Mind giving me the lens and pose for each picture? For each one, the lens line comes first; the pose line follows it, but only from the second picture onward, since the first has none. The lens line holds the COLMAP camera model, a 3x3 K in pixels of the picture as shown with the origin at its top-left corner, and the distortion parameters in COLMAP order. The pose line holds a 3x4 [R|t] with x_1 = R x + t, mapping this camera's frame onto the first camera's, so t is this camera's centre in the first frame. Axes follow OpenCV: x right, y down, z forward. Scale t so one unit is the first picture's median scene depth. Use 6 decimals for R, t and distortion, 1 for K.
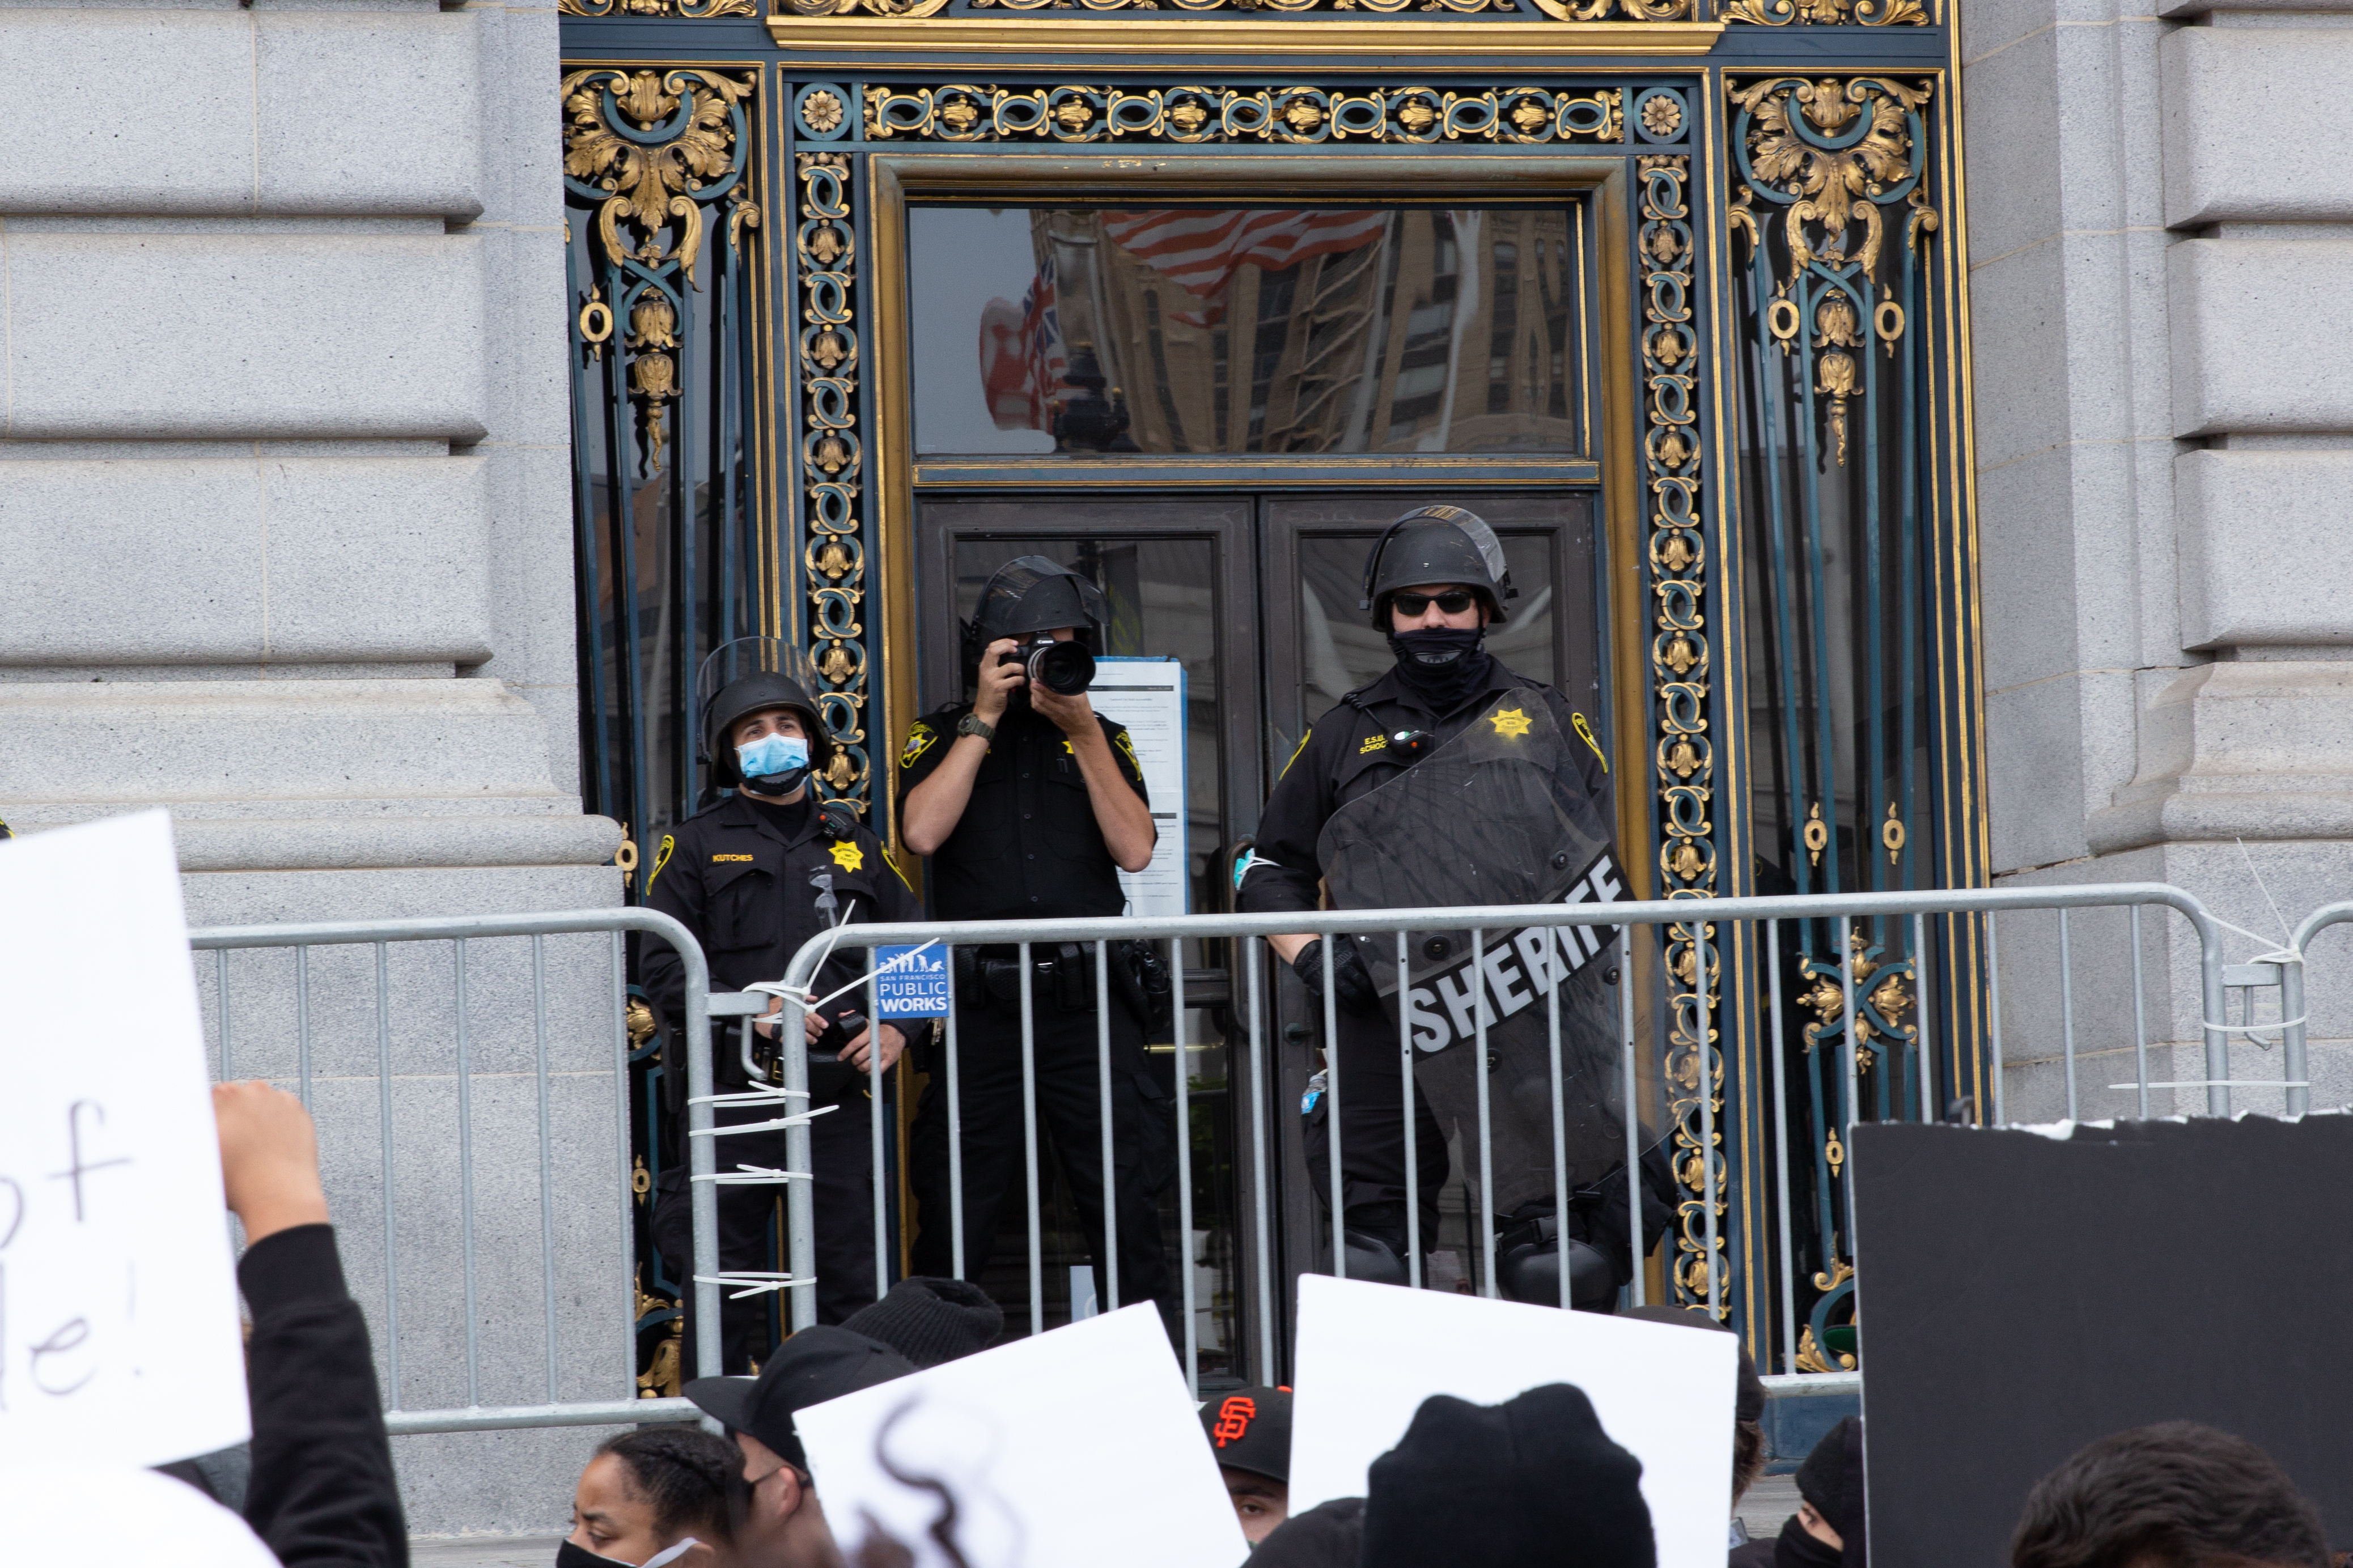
lens RADIAL K [[9550.0, 0, 1175.8], [0, 9550.0, 783.3], [0, 0, 1]] dist [0.100436, 0.000000]
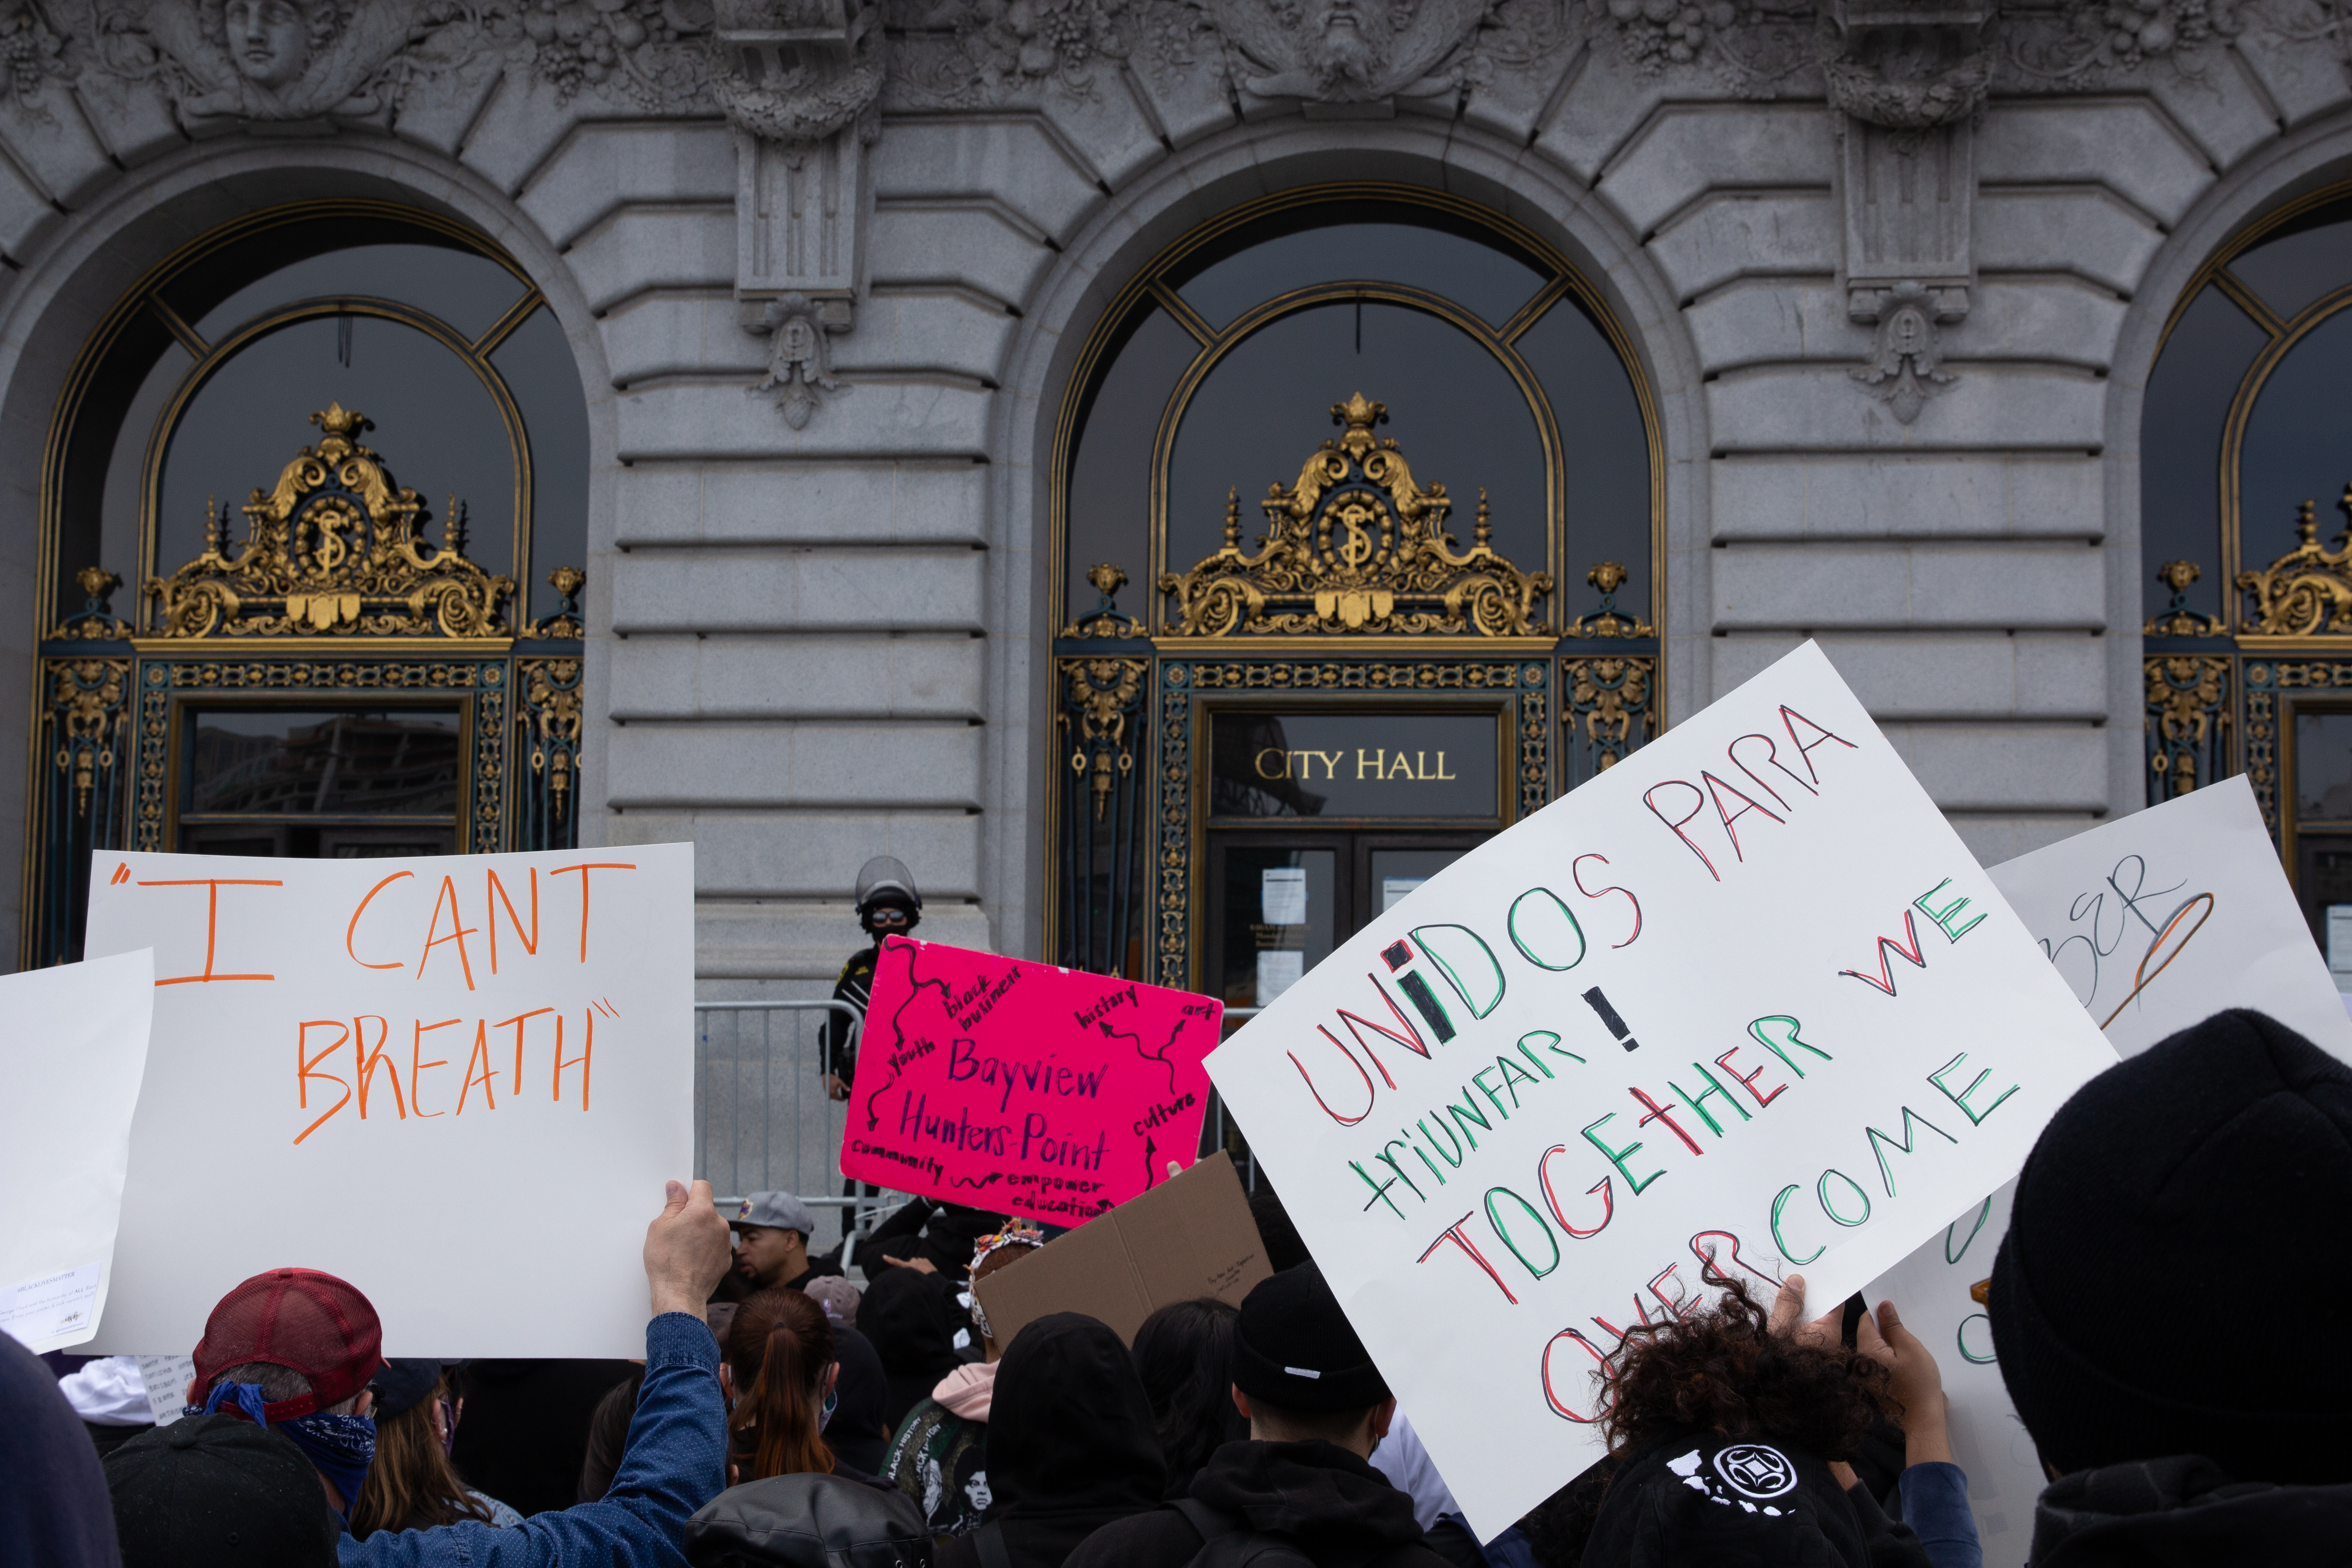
lens RADIAL K [[3844.3, 0, 1177.4], [0, 3844.3, 789.8], [0, 0, 1]] dist [0.054403, 0.000000]
pose [[0.952468, 0.002030, -0.304631, 0.260651], [-0.014625, 0.999130, -0.039067, -0.002390], [0.304287, 0.041666, 0.951669, 0.058541]]
